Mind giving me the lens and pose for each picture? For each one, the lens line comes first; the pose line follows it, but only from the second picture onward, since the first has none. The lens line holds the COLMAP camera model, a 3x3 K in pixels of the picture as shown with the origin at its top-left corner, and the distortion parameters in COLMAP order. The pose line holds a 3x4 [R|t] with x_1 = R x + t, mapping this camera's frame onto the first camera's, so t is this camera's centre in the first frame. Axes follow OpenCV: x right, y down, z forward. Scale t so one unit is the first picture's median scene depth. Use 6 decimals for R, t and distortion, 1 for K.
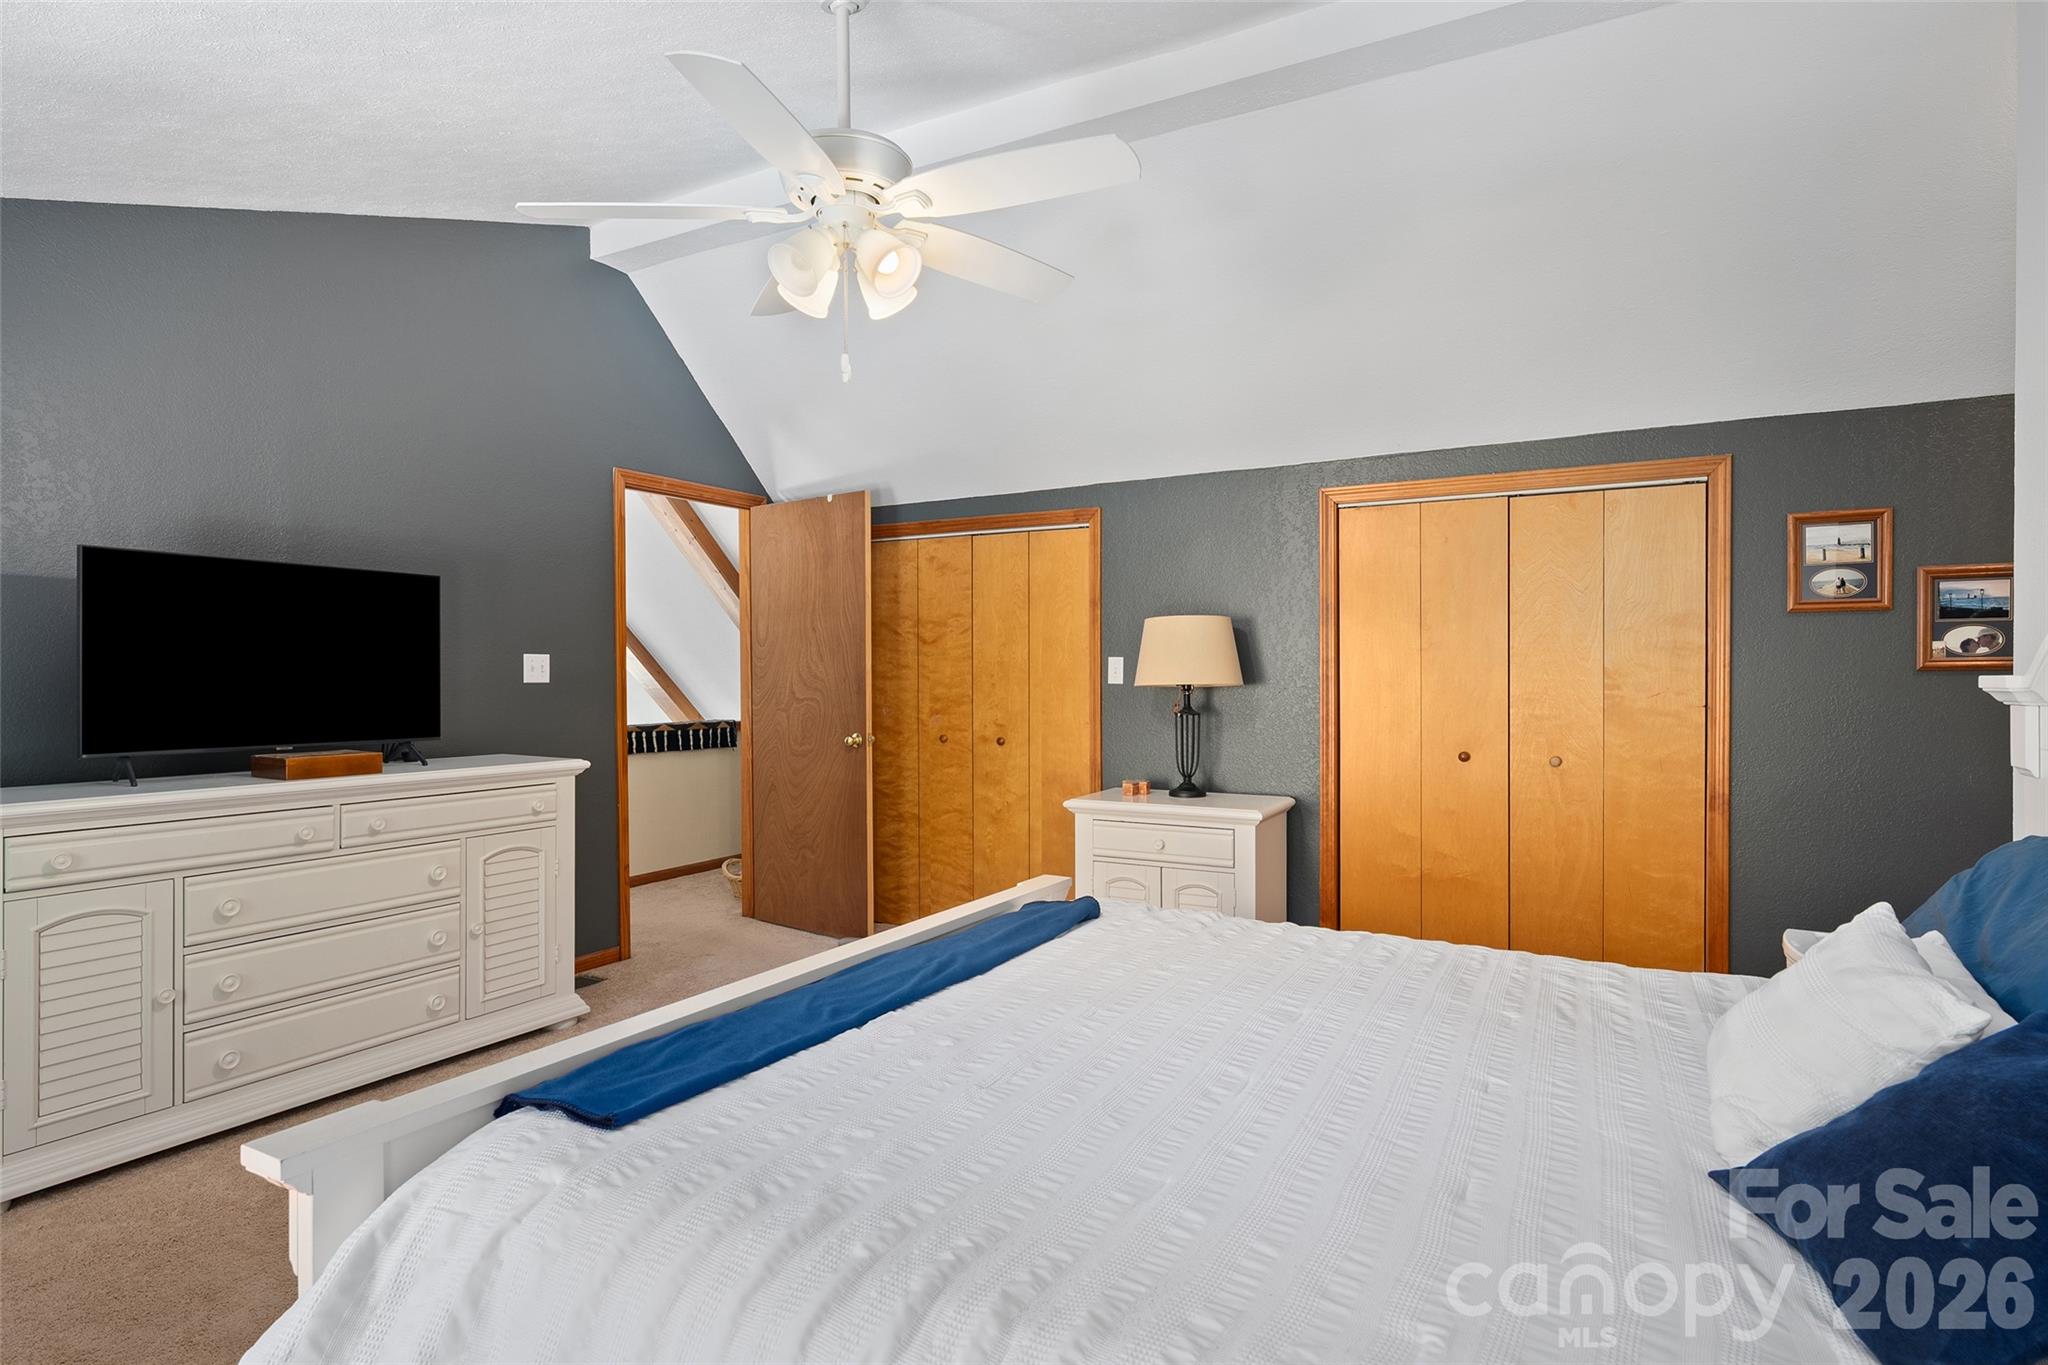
lens RADIAL K [[1089.3, 0, 1024.0], [0, 1089.3, 682.5], [0, 0, 1]] dist [-0.000439, -0.000180]
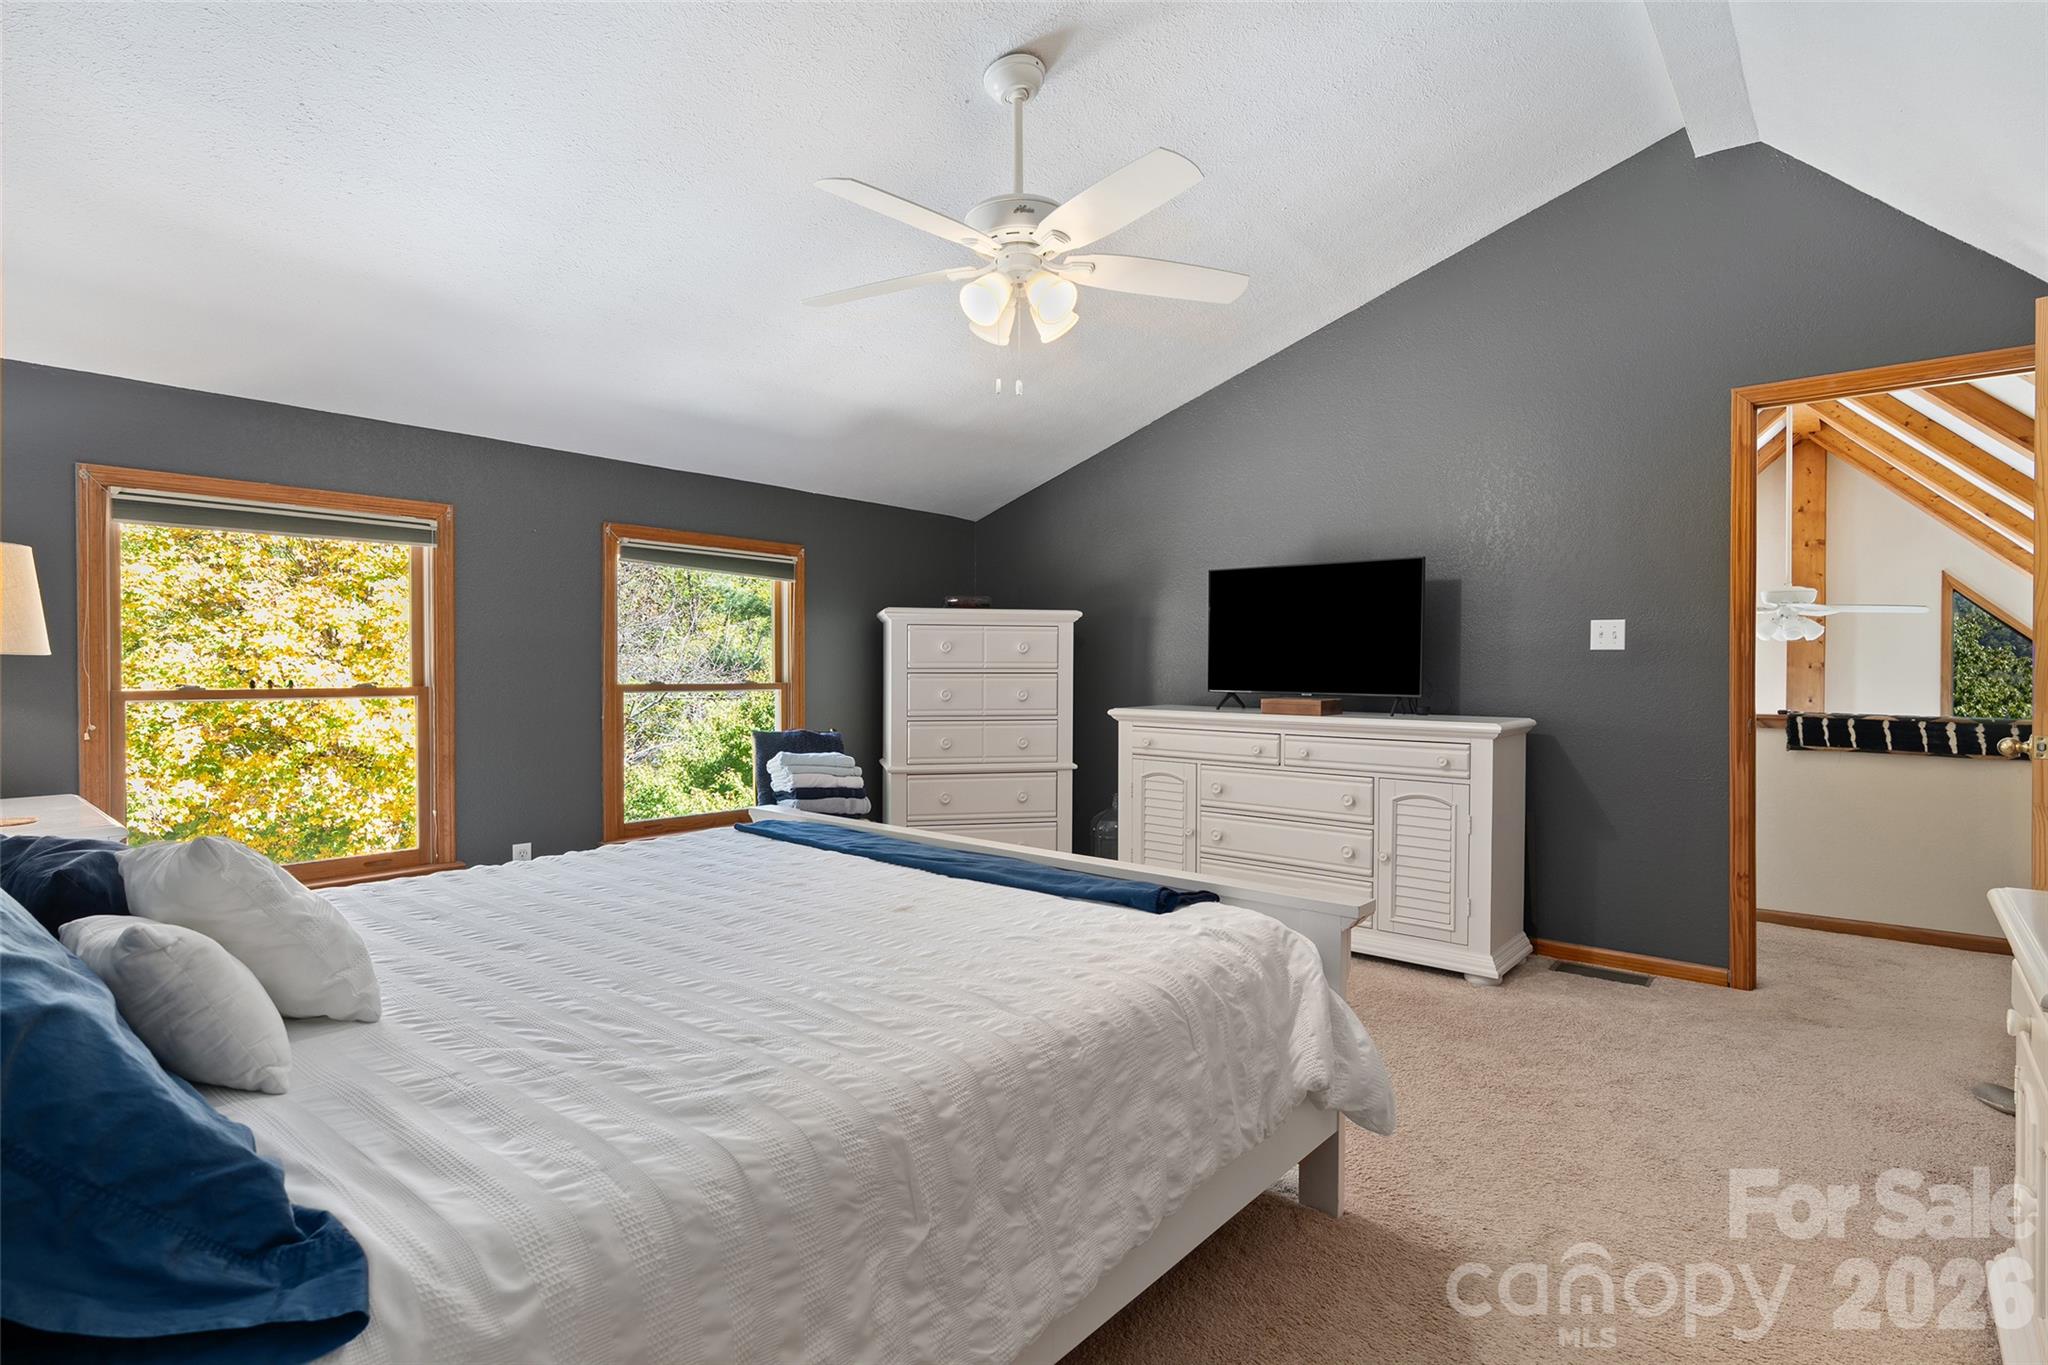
lens RADIAL K [[1008.5, 0, 1022.8], [0, 1008.5, 672.0], [0, 0, 1]] dist [-0.000104, 0.000034]
pose [[-0.203120, 0.006843, -0.979130, 0.654178], [-0.010101, 0.999908, 0.009084, 0.021159], [0.979102, 0.011735, -0.203032, 0.845278]]
